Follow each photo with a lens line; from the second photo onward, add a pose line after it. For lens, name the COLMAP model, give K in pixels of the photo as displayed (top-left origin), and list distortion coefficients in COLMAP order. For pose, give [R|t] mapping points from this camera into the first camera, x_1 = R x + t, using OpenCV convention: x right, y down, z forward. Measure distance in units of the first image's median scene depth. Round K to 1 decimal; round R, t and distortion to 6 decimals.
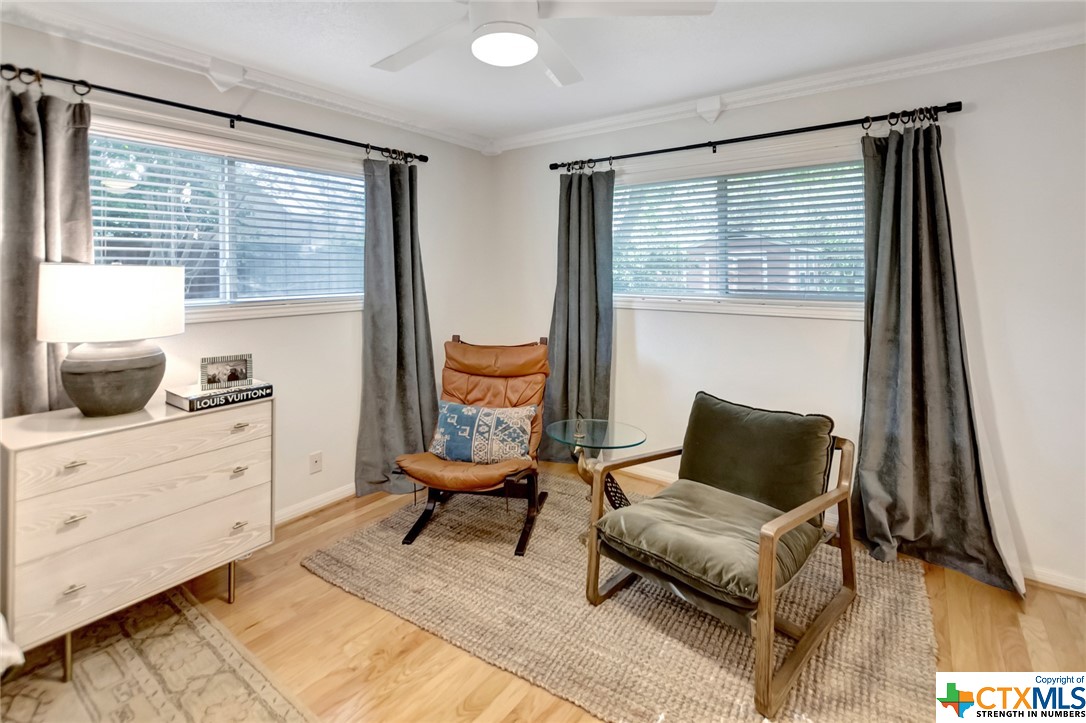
lens RADIAL K [[492.0, 0, 542.8], [0, 492.0, 265.3], [0, 0, 1]] dist [0.020969, 0.000034]
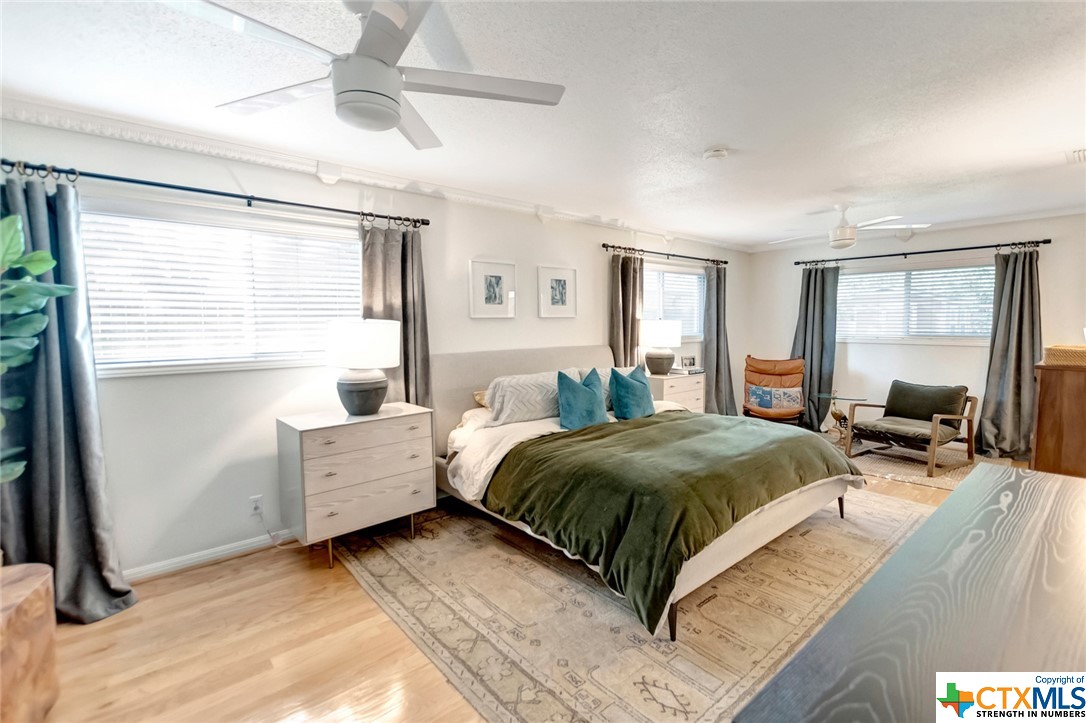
lens RADIAL K [[492.0, 0, 544.0], [0, 492.0, 358.4], [0, 0, 1]] dist [0.020969, 0.000034]
pose [[0.981458, 0.012632, -0.191261, -0.755399], [0.003326, 0.996554, 0.082882, -0.013599], [0.191649, -0.081981, 0.978034, -1.365175]]
